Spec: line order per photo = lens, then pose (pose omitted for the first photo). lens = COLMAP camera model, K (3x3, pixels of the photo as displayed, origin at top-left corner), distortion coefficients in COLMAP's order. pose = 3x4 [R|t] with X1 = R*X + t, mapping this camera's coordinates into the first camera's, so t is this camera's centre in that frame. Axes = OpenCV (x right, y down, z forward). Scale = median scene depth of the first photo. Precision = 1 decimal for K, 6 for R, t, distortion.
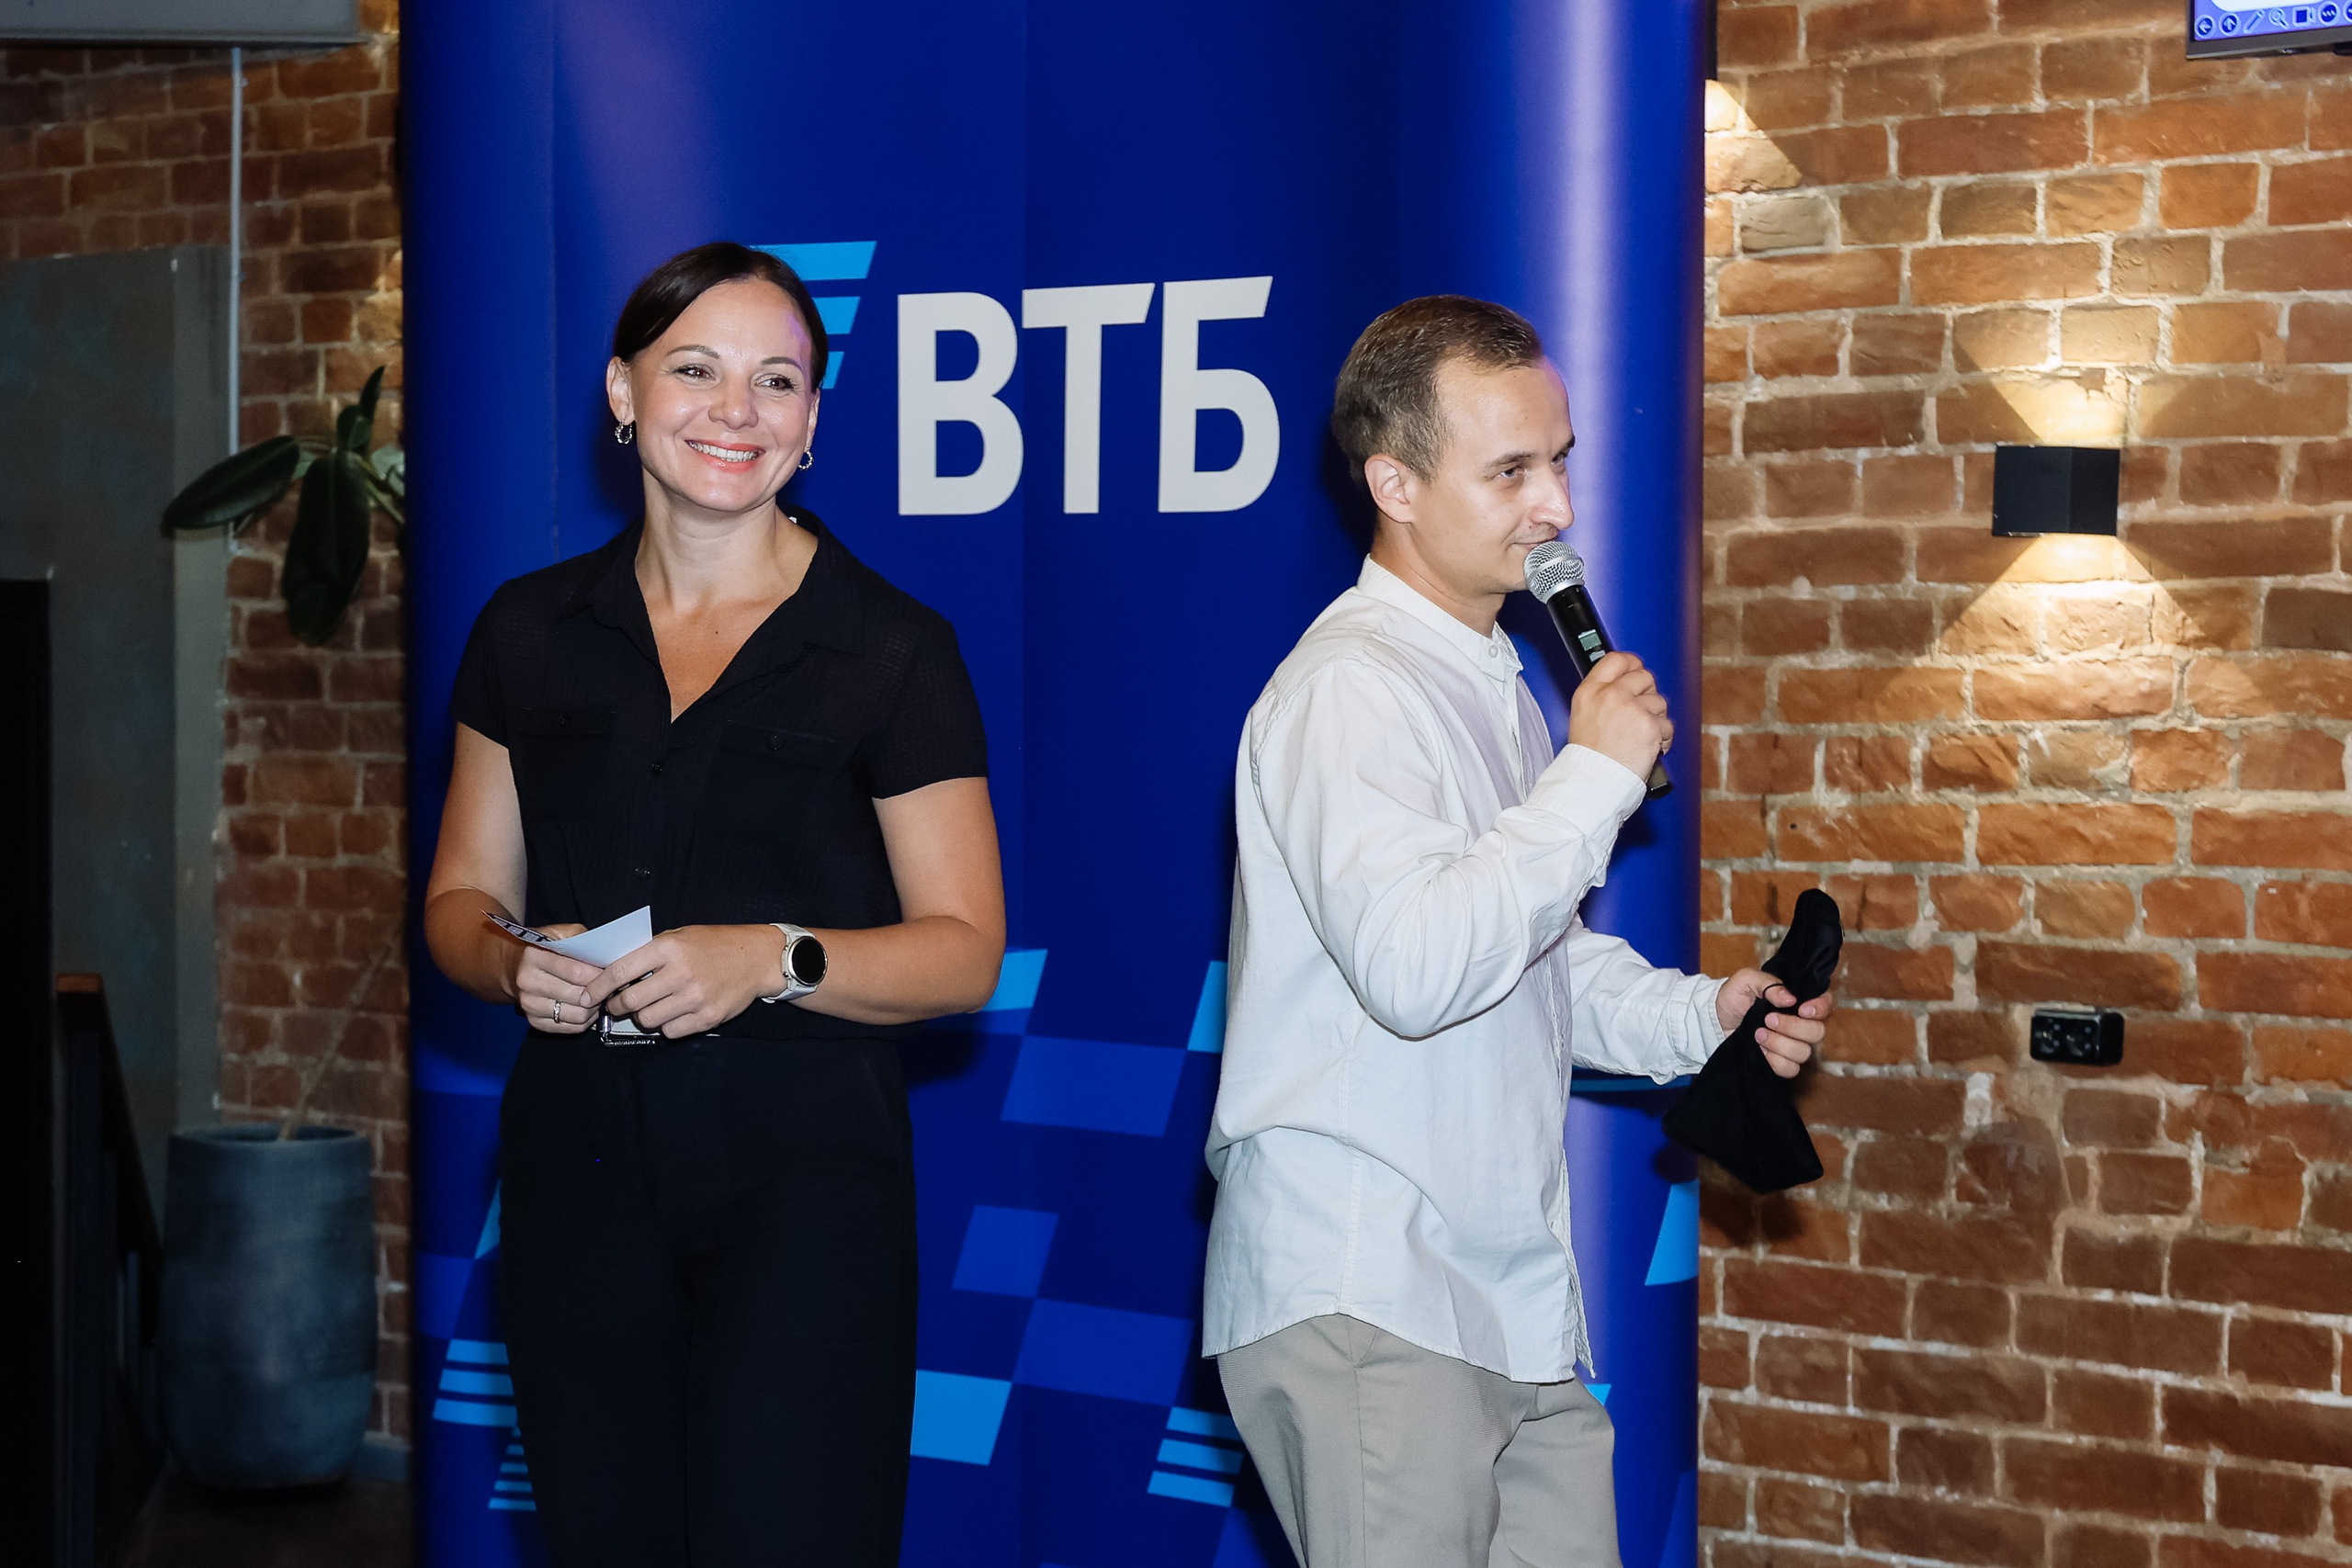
lens RADIAL K [[5237.1, 0, 937.2], [0, 5237.1, 894.2], [0, 0, 1]] dist [0.072887, 0.231076]
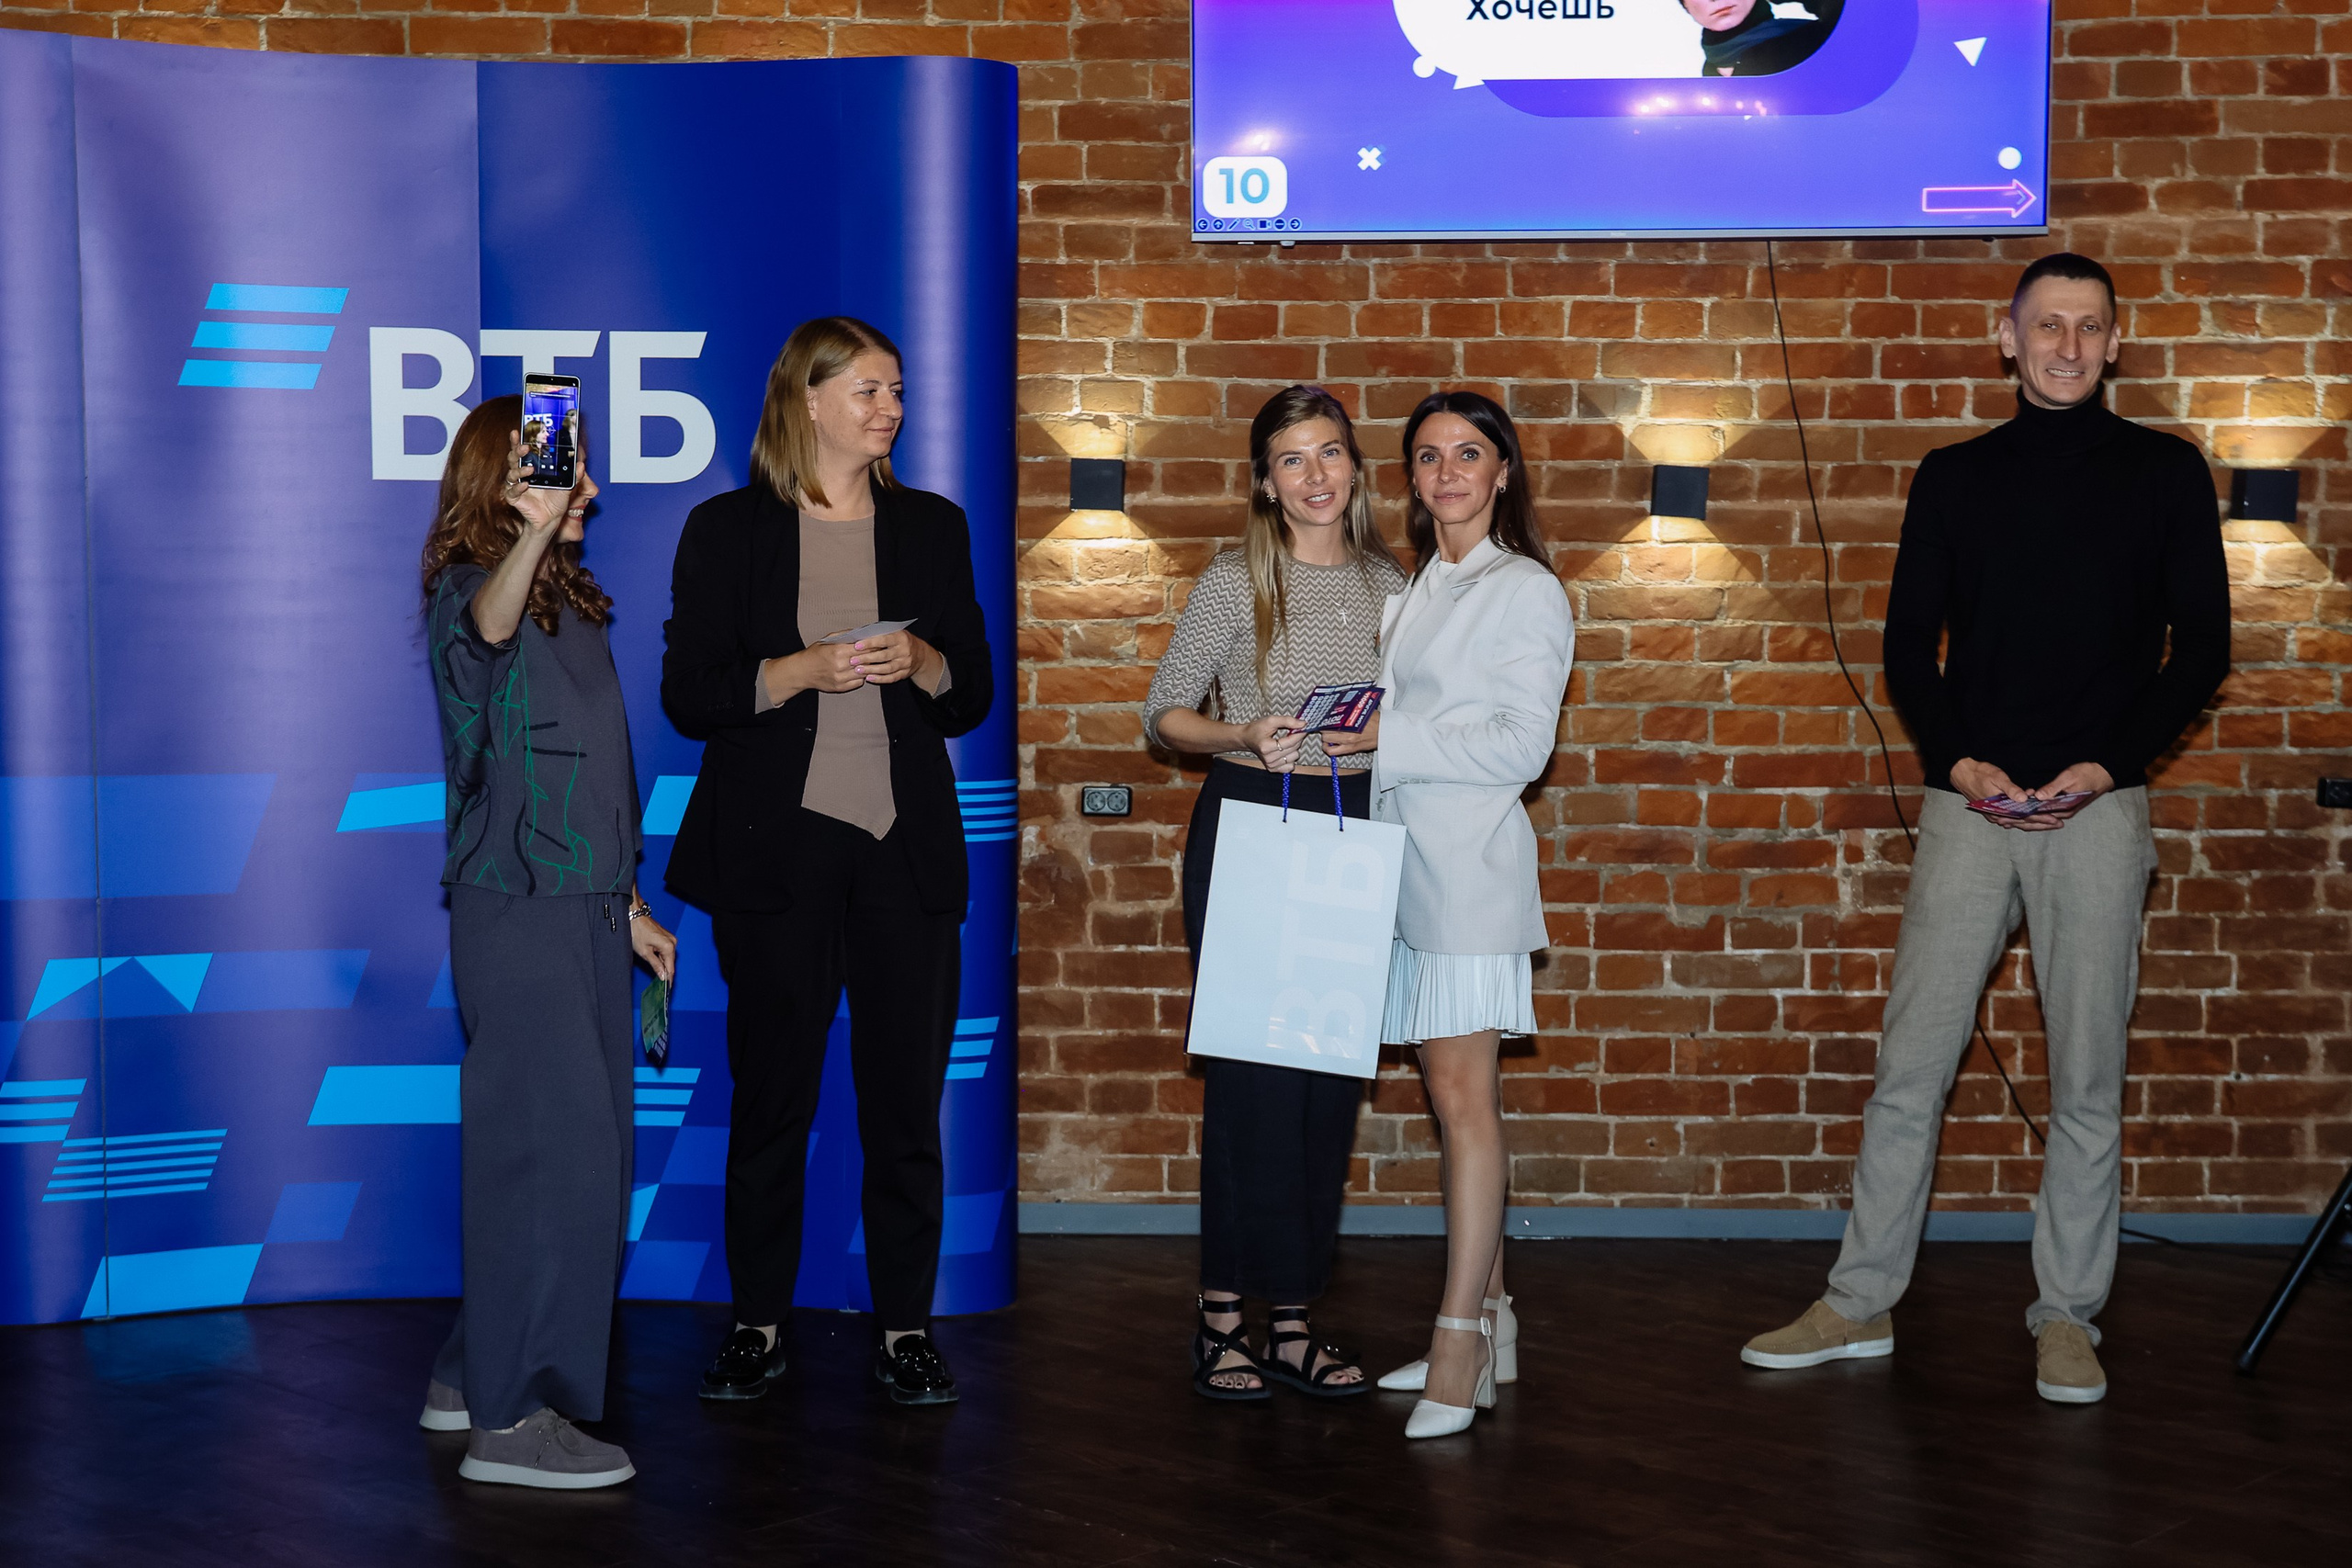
lens RADIAL K [[3275.1, 0, 1276.8], [0, 3275.1, 888.4], [0, 0, 1]] dist [0.014493, 0.173916]
pose [[0.718182, -0.057884, 0.693444, -0.489454], [0.033018, 0.998246, 0.049131, 0.004491], [-0.695072, -0.012389, 0.718834, 0.178860]]
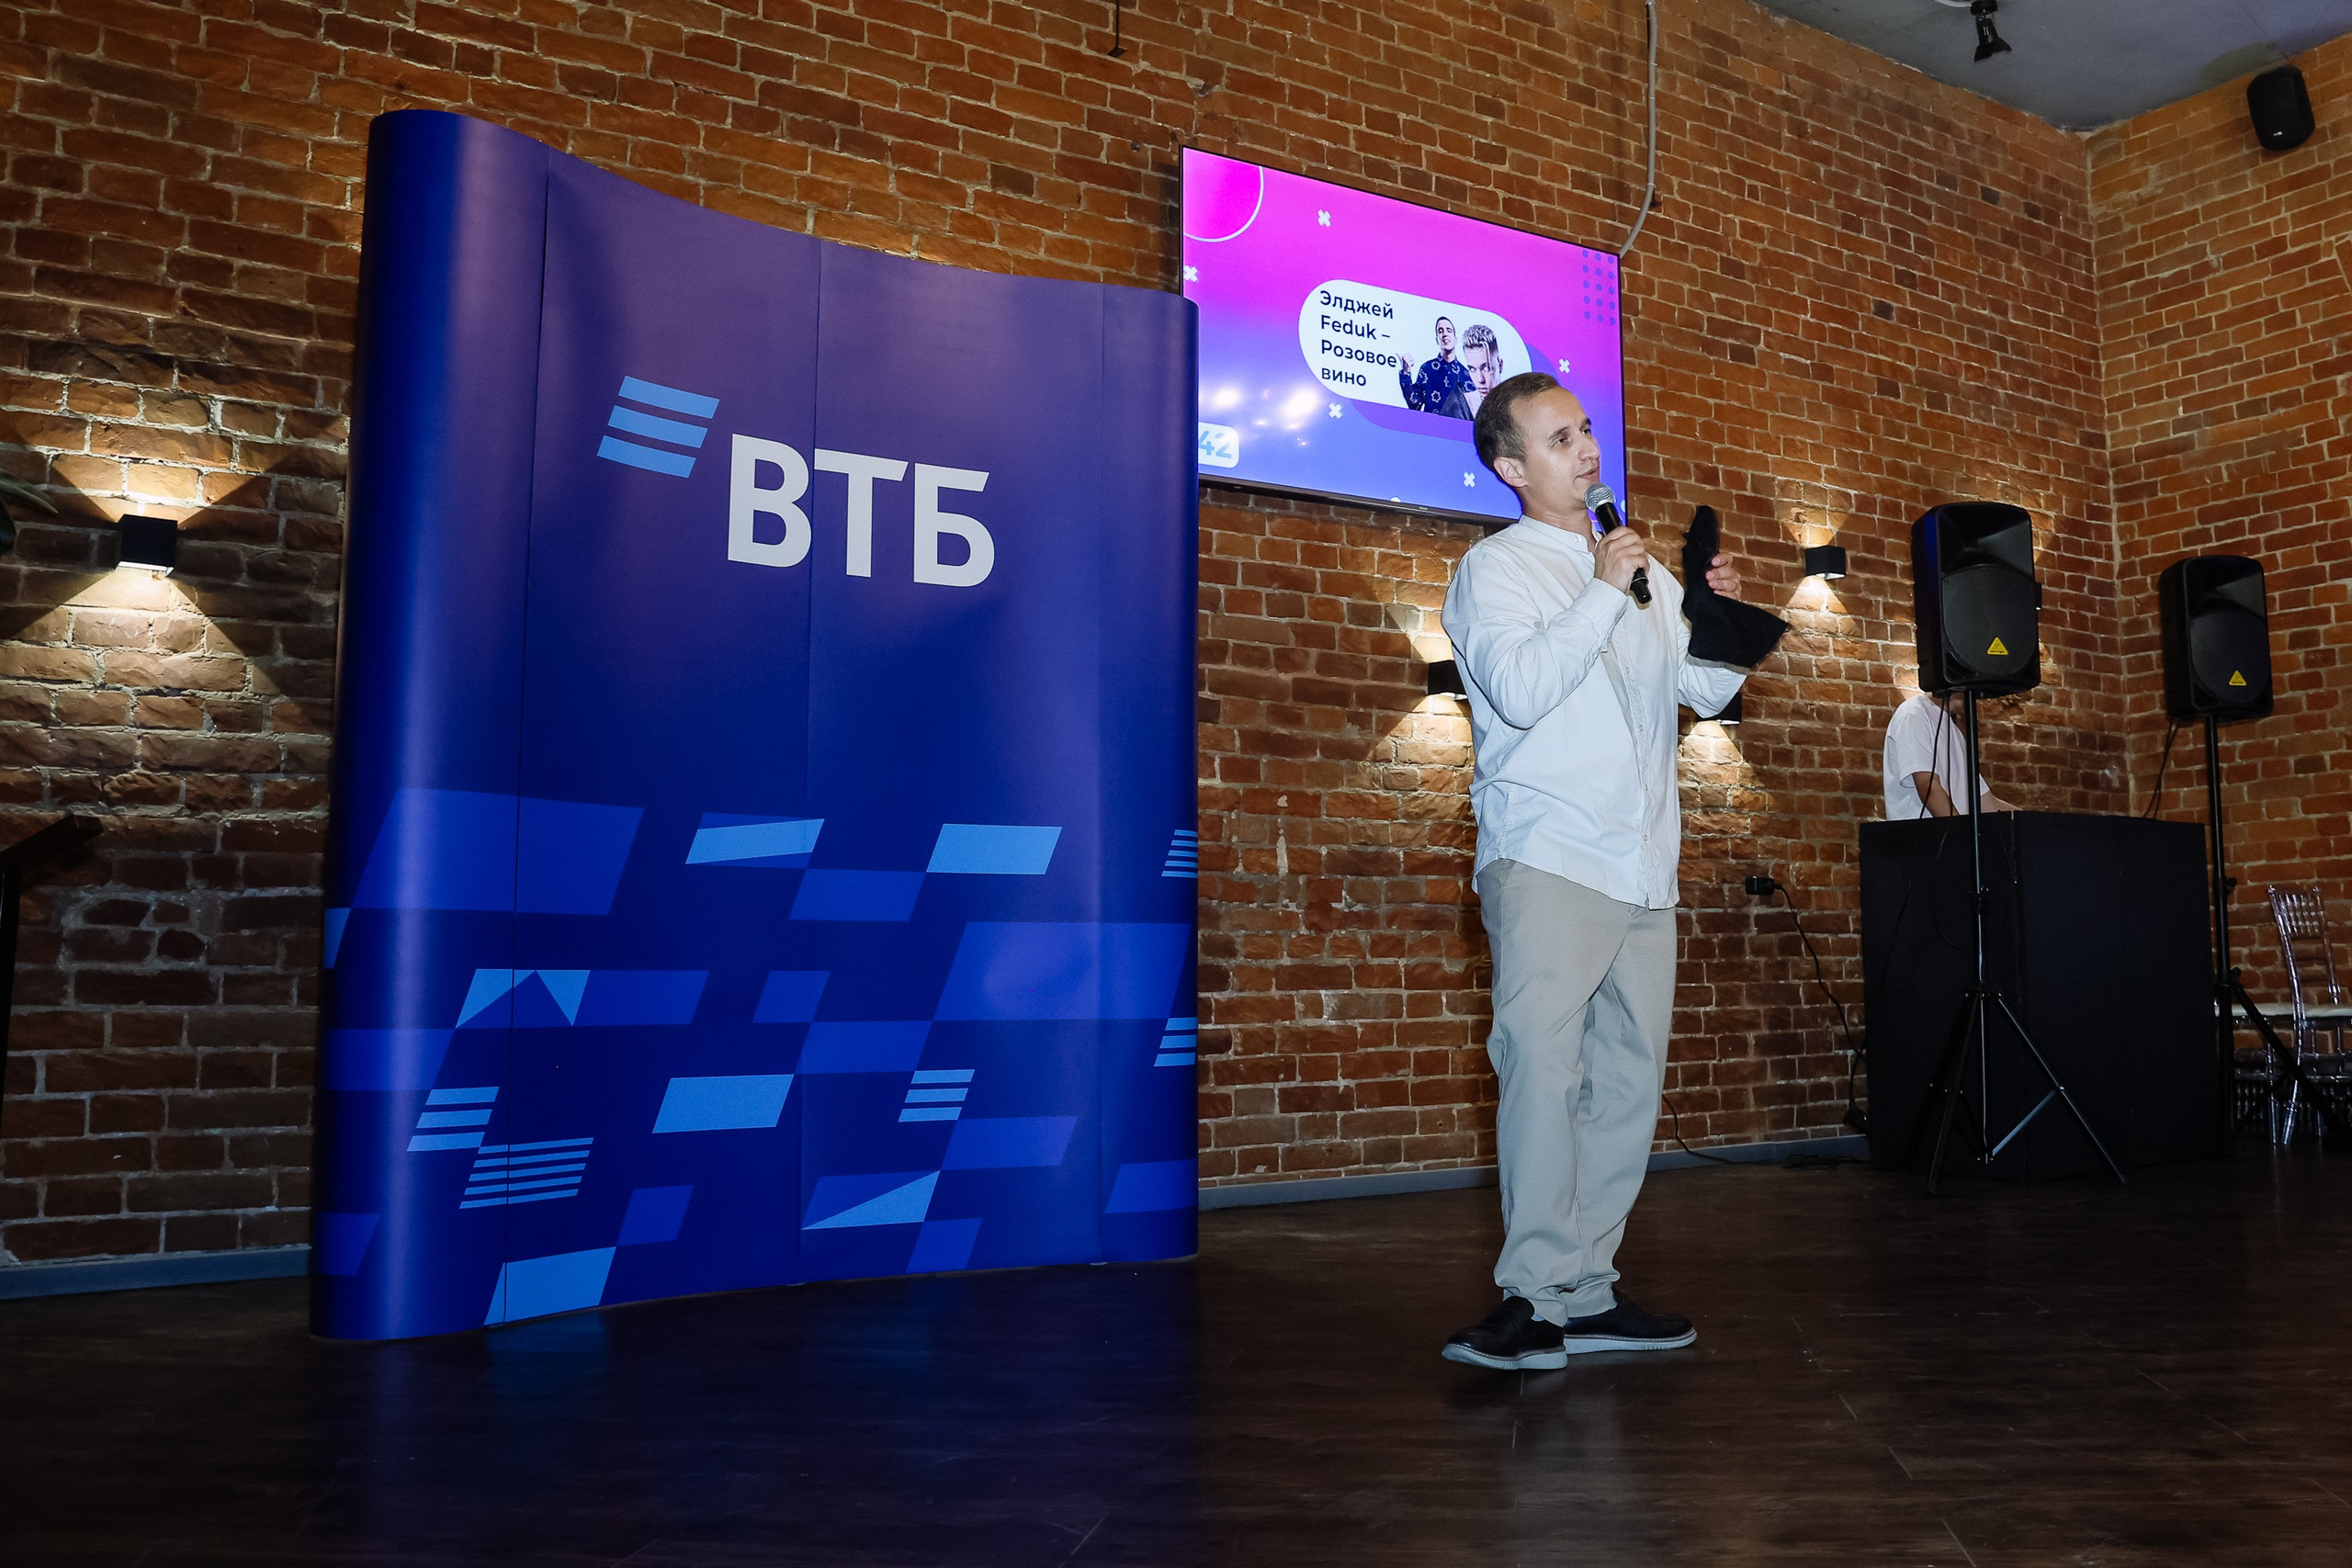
lens RADIAL K [[2042.8, 0, 1336.4], [0, 2042.8, 763.7], [0, 0, 1]] dist [-0.122886, 0.100474]
pose [[0.169099, 0.103976, 0.980099, -0.633740], [0.066518, 0.990949, -0.116603, 0.085101], [-0.983352, 0.084912, 0.160653, 0.746929]]
